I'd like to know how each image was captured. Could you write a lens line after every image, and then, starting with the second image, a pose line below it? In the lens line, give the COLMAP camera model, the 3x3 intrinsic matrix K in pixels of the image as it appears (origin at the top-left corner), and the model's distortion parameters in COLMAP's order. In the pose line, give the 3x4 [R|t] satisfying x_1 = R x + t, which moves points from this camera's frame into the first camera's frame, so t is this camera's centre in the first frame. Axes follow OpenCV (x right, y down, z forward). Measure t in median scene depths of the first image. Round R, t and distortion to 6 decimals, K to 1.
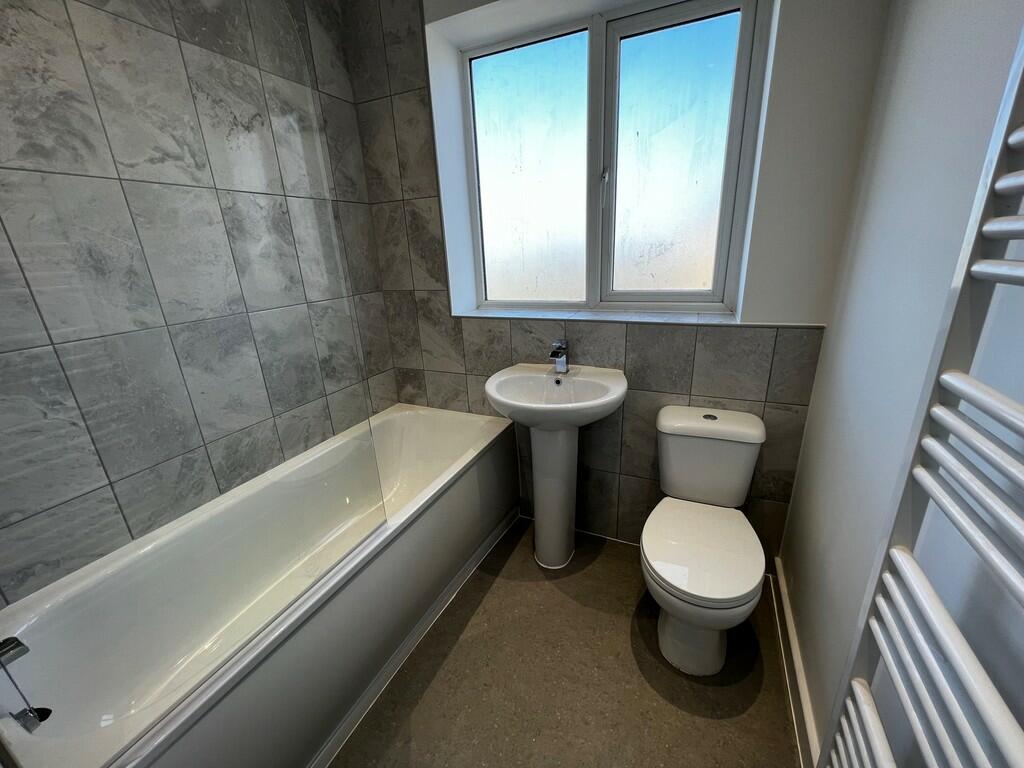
lens RADIAL K [[405.8, 0, 514.9], [0, 405.8, 378.3], [0, 0, 1]] dist [-0.001537, -0.000999]
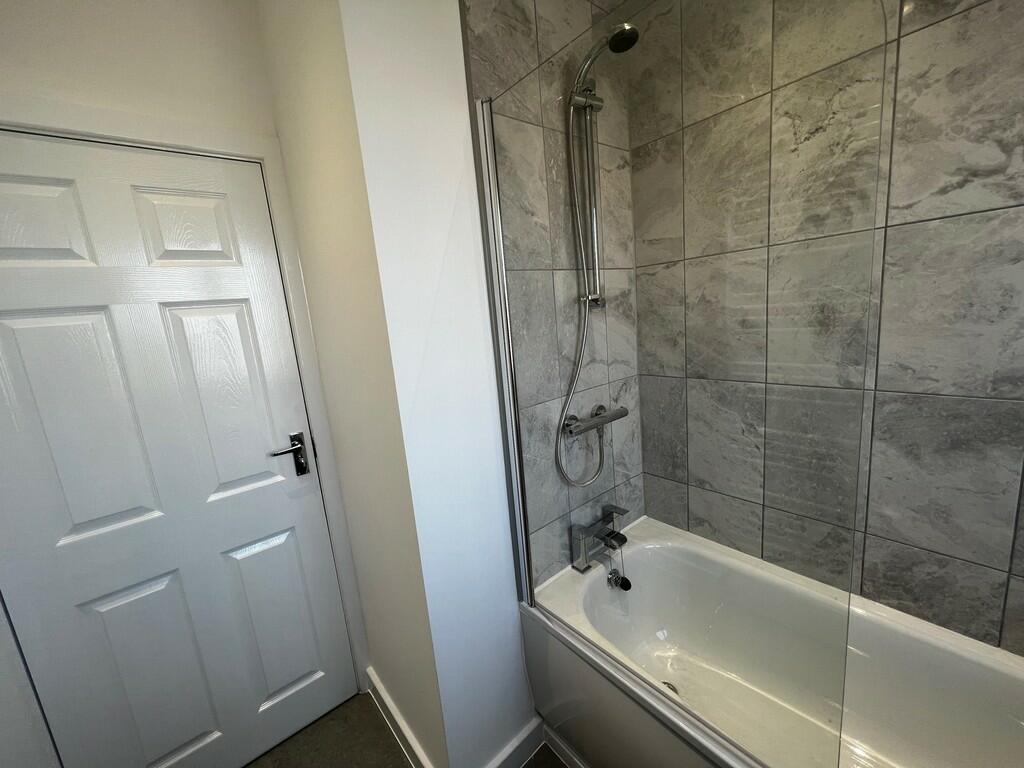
lens RADIAL K [[405.8, 0, 510.6], [0, 405.8, 390.6], [0, 0, 1]] dist [-0.001537, -0.000999]
pose [[-0.434820, 0.242050, -0.867378, 0.225254], [-0.180136, 0.920352, 0.347136, -0.298413], [0.882317, 0.307187, -0.356585, 0.649137]]
